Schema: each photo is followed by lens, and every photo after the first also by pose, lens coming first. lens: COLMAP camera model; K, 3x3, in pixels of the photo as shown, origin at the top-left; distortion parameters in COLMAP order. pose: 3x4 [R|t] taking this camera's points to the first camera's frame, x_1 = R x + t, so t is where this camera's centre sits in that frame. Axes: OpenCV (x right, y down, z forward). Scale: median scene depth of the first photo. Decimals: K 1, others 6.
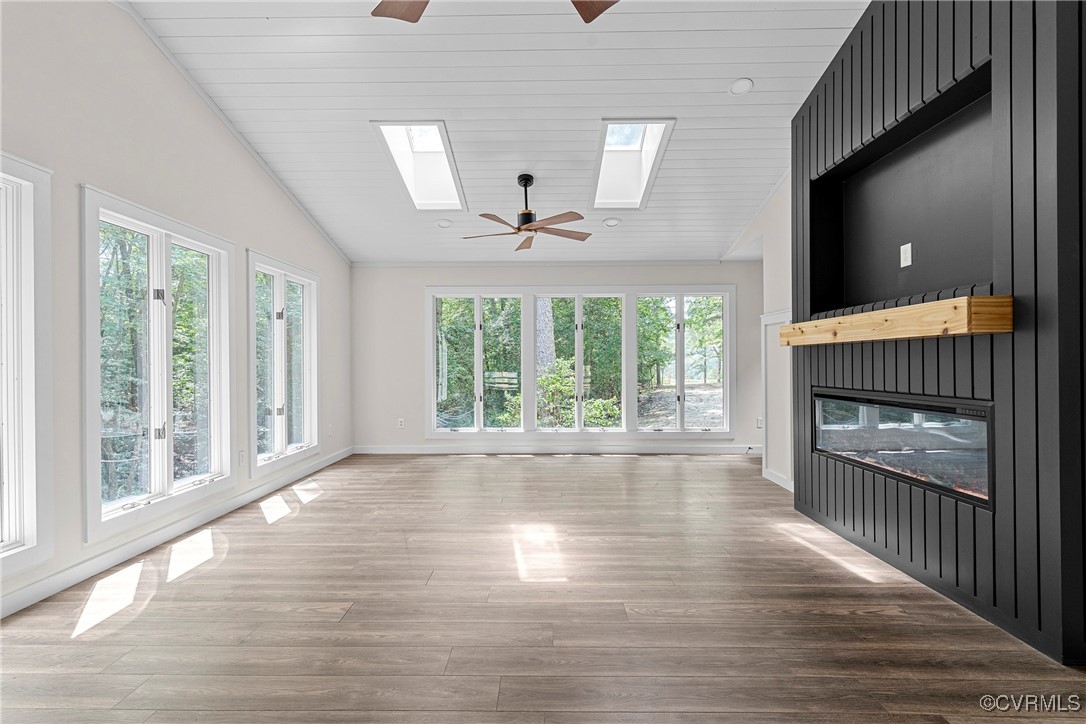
lens RADIAL K [[511.1, 0, 535.7], [0, 511.1, 364.0], [0, 0, 1]] dist [-0.000261, -0.000030]
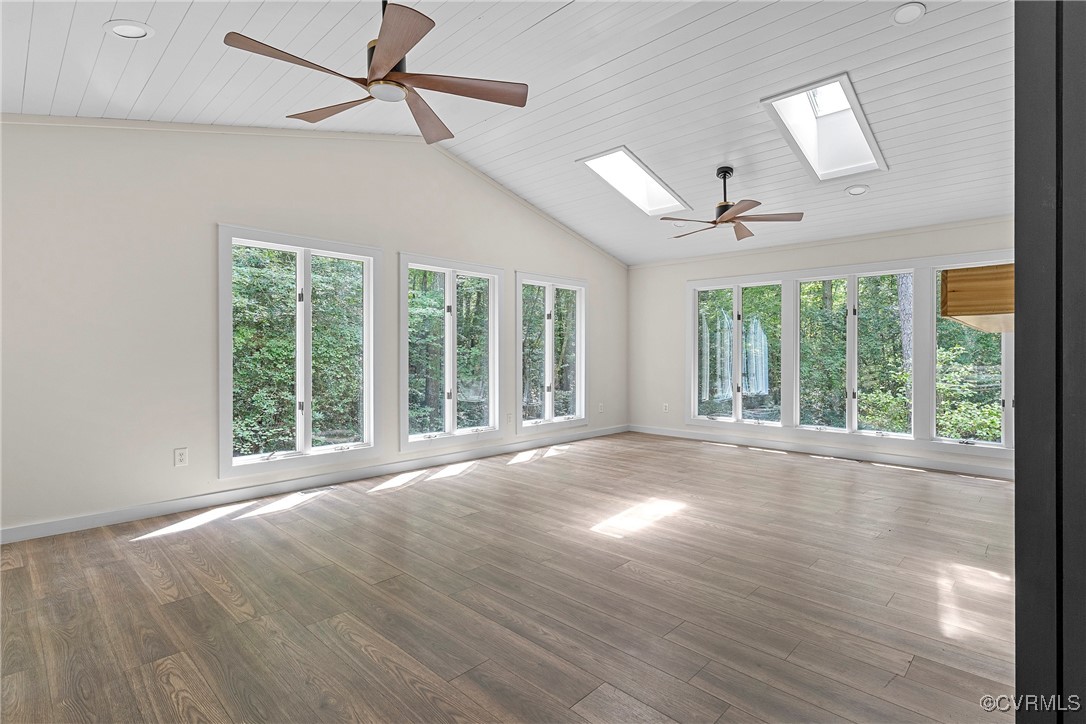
lens RADIAL K [[520.0, 0, 541.6], [0, 520.0, 356.2], [0, 0, 1]] dist [0.001862, 0.000428]
pose [[0.734237, 0.009671, -0.678825, 0.566498], [-0.006628, 0.999953, 0.007077, -0.001587], [0.678861, -0.000697, 0.734266, -0.001102]]
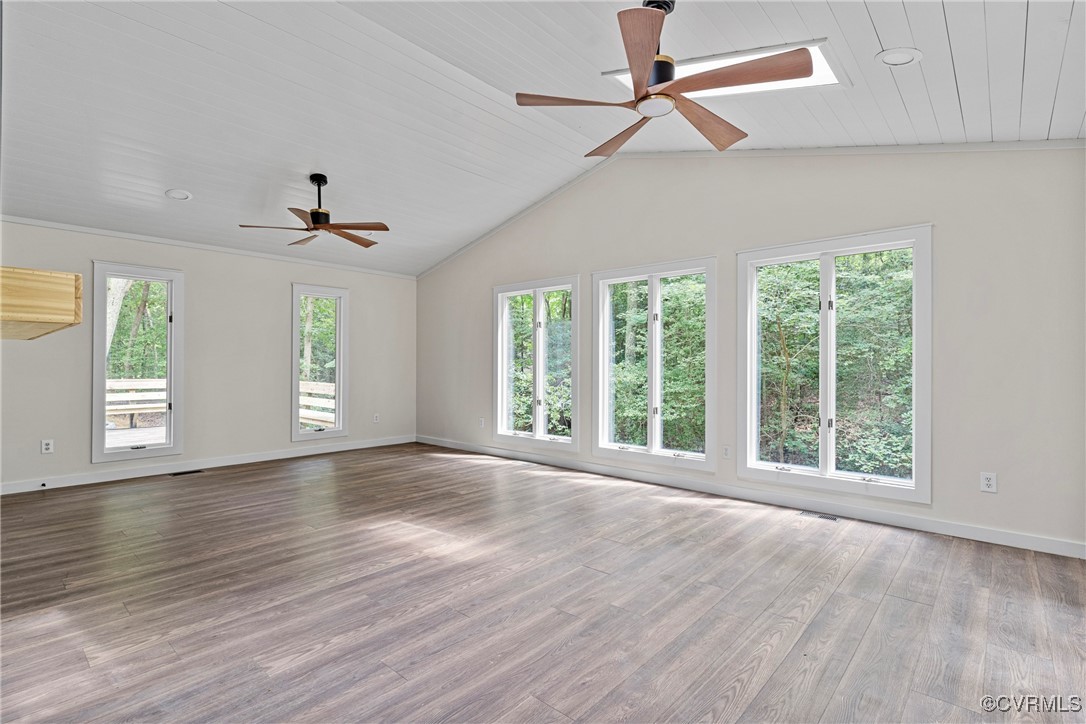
lens RADIAL K [[520.0, 0, 541.6], [0, 520.0, 356.2], [0, 0, 1]] dist [0.001862, 0.000428]
pose [[-0.654417, -0.009126, -0.756079, 0.608157], [-0.000229, 0.999930, -0.011871, -0.004495], [0.756134, -0.007595, -0.654373, 1.704906]]
